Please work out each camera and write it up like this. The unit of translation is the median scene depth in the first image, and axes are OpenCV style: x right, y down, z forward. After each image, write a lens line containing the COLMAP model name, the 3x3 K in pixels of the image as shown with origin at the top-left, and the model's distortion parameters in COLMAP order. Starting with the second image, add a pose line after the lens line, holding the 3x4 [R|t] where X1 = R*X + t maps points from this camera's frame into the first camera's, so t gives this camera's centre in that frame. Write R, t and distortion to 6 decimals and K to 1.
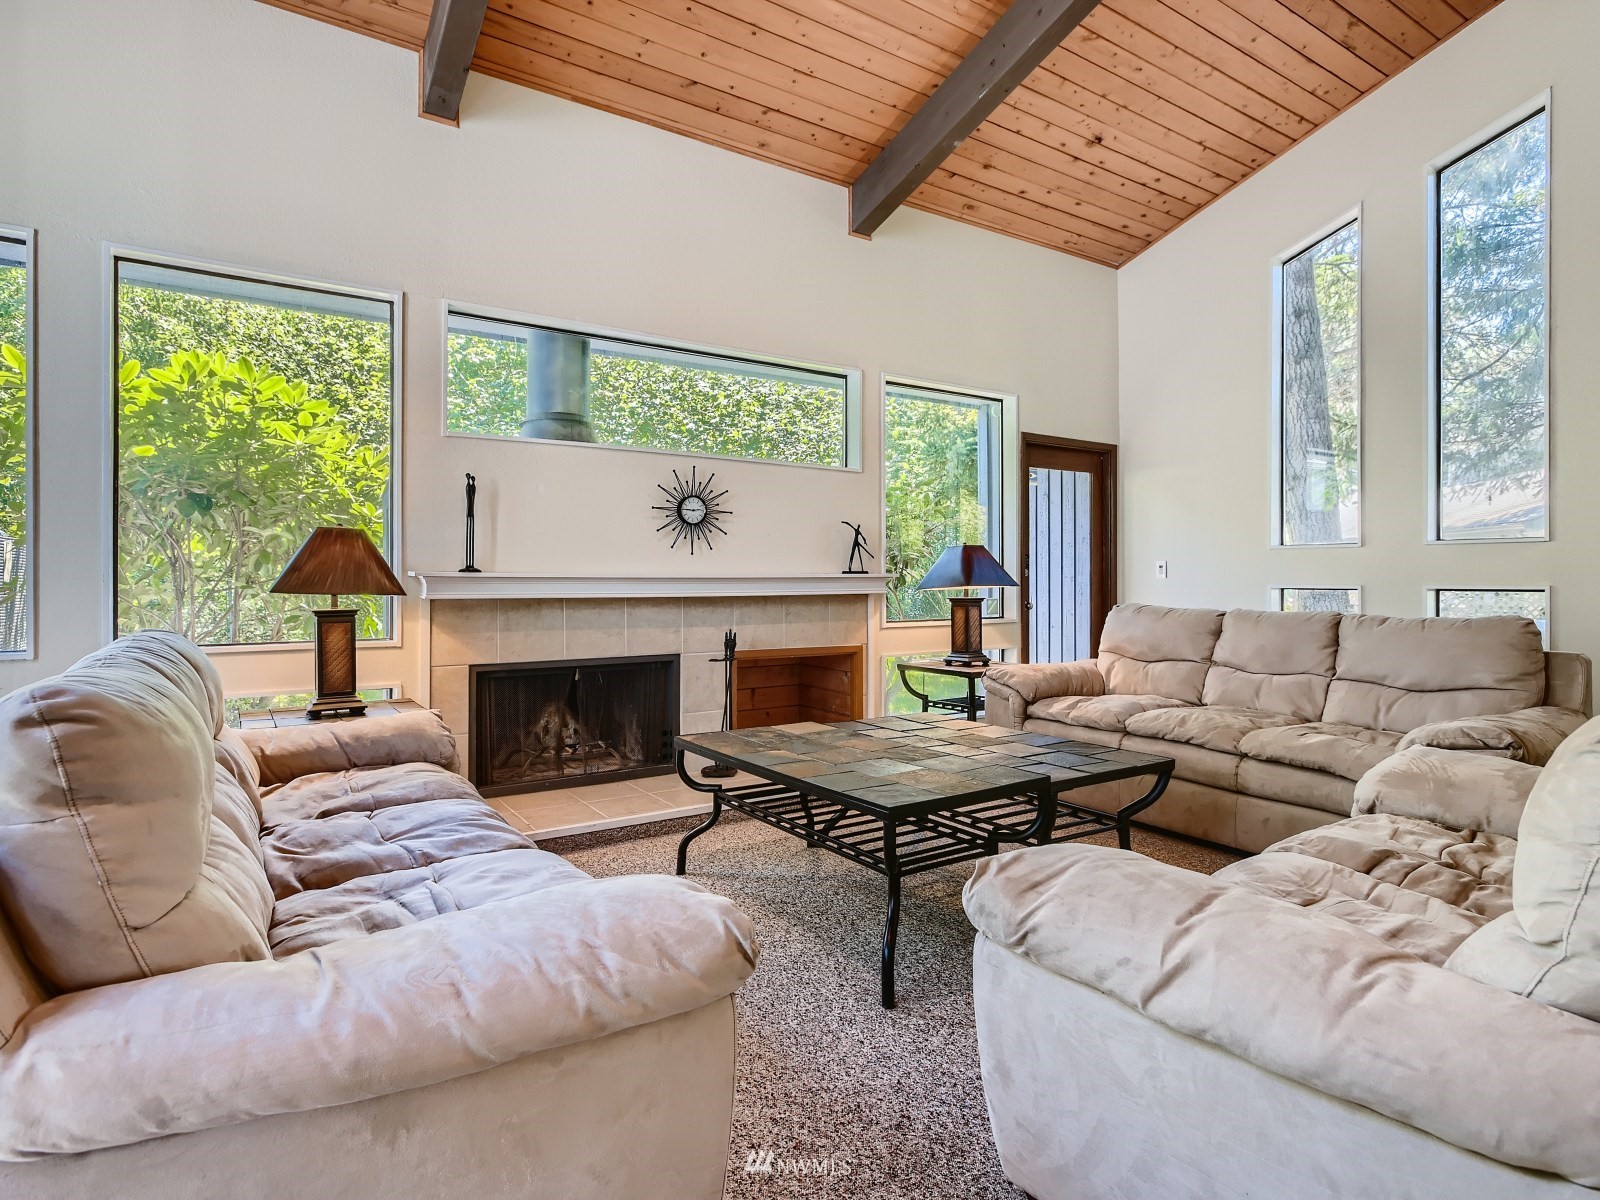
lens RADIAL K [[844.6, 0, 800.0], [0, 844.6, 600.0], [0, 0, 1]] dist [0.000187, 0.001104]
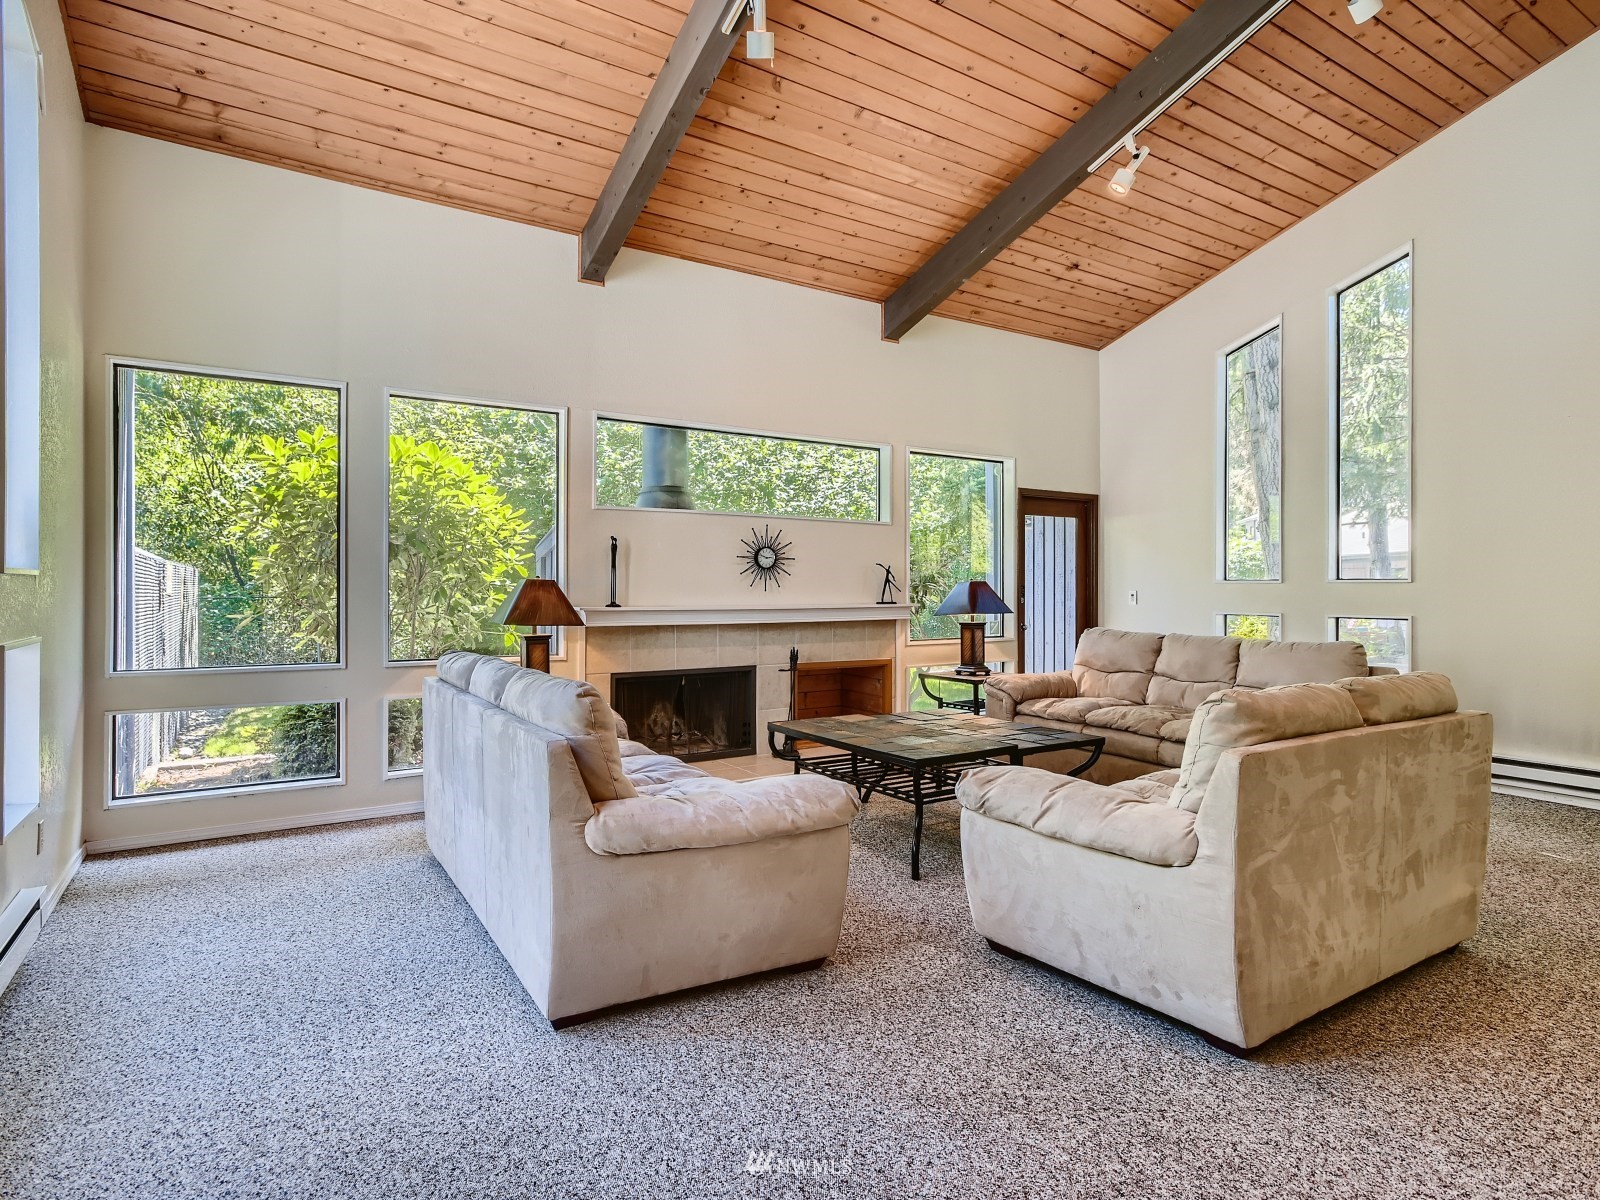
lens RADIAL K [[855.9, 0, 809.2], [0, 855.9, 599.9], [0, 0, 1]] dist [-0.001752, 0.000080]
pose [[0.999959, 0.002462, -0.008721, -0.045329], [-0.002545, 0.999951, -0.009514, -0.026418], [0.008698, 0.009536, 0.999917, -0.341980]]
